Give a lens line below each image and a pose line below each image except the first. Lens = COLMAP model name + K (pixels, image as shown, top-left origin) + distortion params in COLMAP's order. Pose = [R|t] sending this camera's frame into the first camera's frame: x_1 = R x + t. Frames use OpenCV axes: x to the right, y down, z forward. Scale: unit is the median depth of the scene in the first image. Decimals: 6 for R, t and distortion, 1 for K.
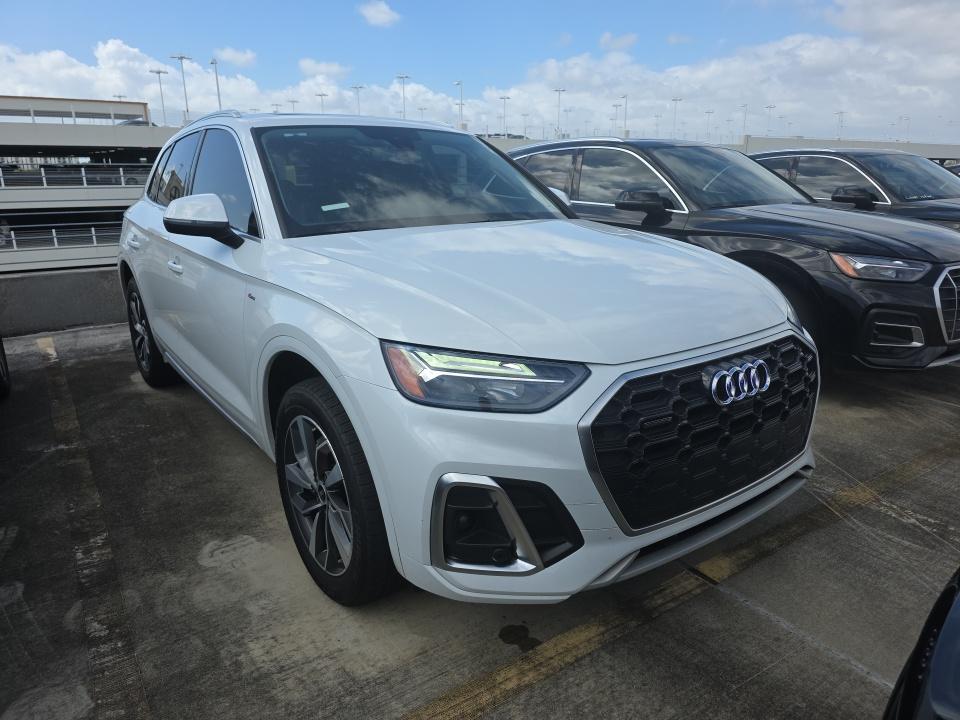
lens RADIAL K [[656.1, 0, 484.5], [0, 656.1, 382.4], [0, 0, 1]] dist [0.049343, -0.051510]
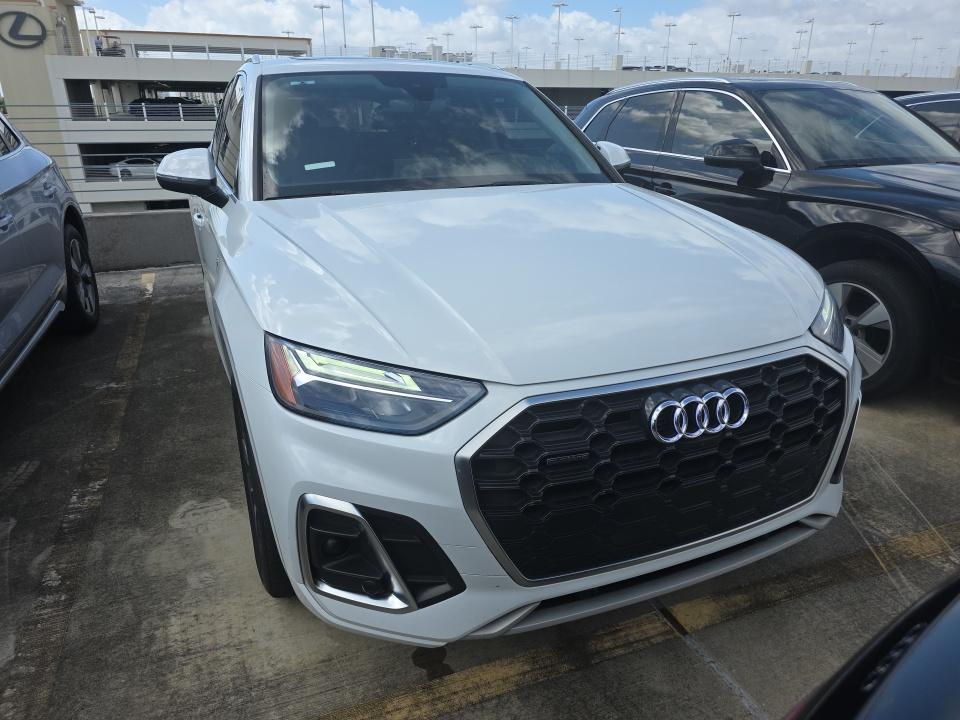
lens RADIAL K [[653.6, 0, 474.7], [0, 653.6, 389.6], [0, 0, 1]] dist [0.048952, -0.046259]
pose [[0.973297, 0.096447, -0.208305, 0.261938], [-0.076328, 0.991793, 0.102570, -0.084084], [0.216488, -0.083931, 0.972671, 0.157178]]
